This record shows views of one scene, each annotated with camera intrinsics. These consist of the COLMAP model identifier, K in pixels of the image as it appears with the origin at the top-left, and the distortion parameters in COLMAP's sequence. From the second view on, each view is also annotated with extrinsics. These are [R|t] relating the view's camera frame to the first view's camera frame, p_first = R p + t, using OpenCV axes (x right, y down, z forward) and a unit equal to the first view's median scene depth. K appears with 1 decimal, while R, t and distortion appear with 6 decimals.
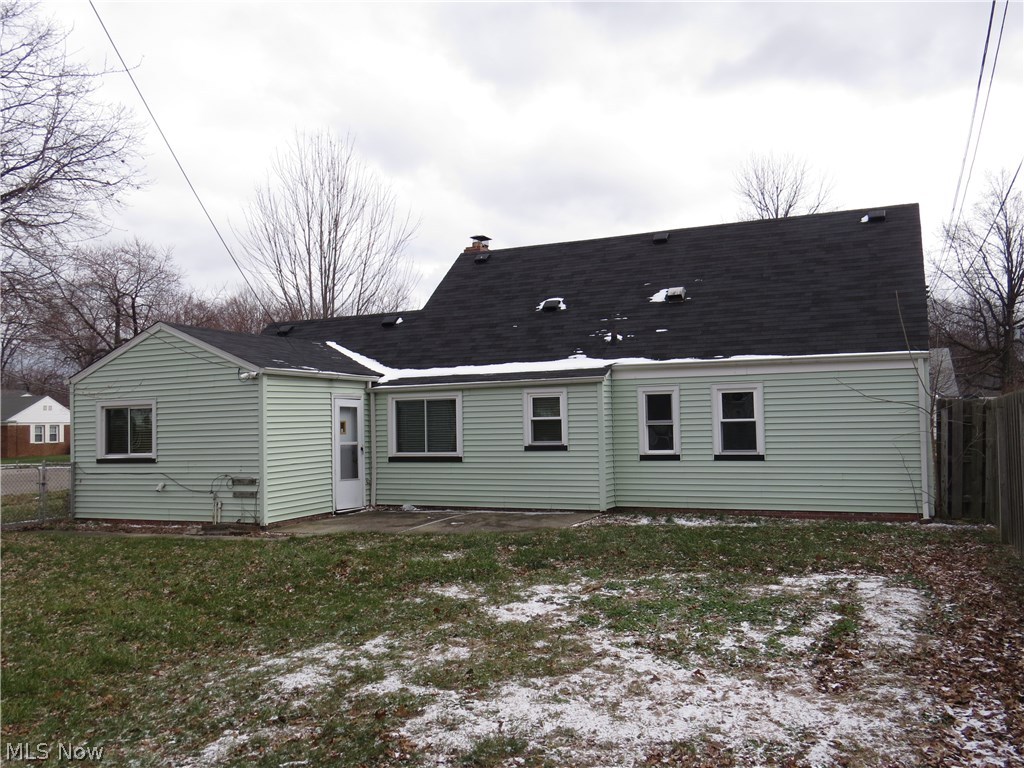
lens RADIAL K [[863.6, 0, 519.5], [0, 863.6, 385.4], [0, 0, 1]] dist [-0.006446, -0.000412]
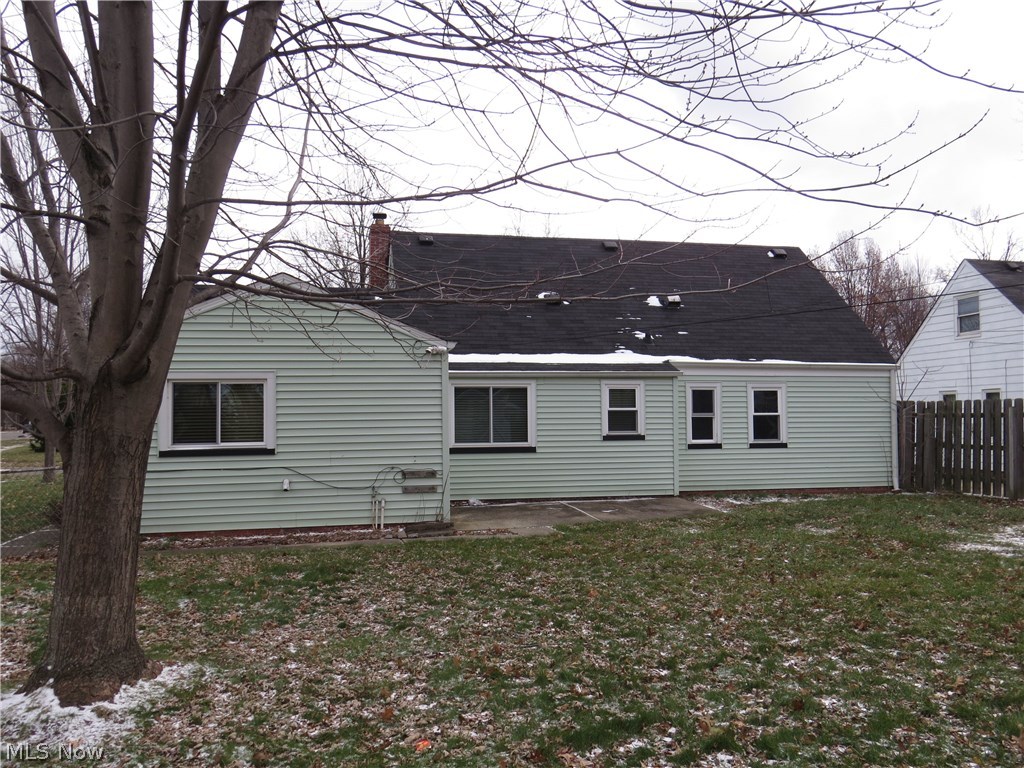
lens RADIAL K [[888.8, 0, 506.1], [0, 888.8, 381.5], [0, 0, 1]] dist [-0.013099, -0.001063]
pose [[0.802246, 0.041096, 0.595578, -0.719427], [-0.035744, 0.999145, -0.020795, 0.031900], [-0.595923, -0.004606, 0.803029, 0.221107]]
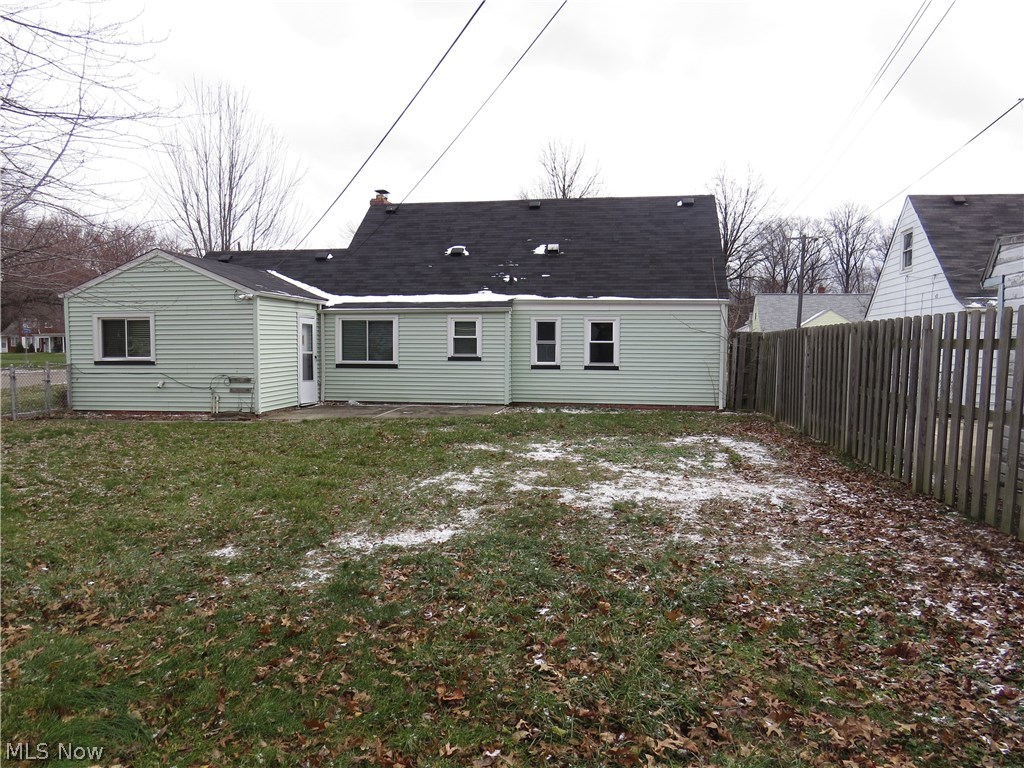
lens RADIAL K [[731.0, 0, 513.9], [0, 731.0, 384.3], [0, 0, 1]] dist [-0.014772, -0.003076]
pose [[0.965811, 0.010504, 0.259035, -0.191082], [-0.035546, 0.995108, 0.092179, 0.003392], [-0.256800, -0.098235, 0.961459, -0.131127]]
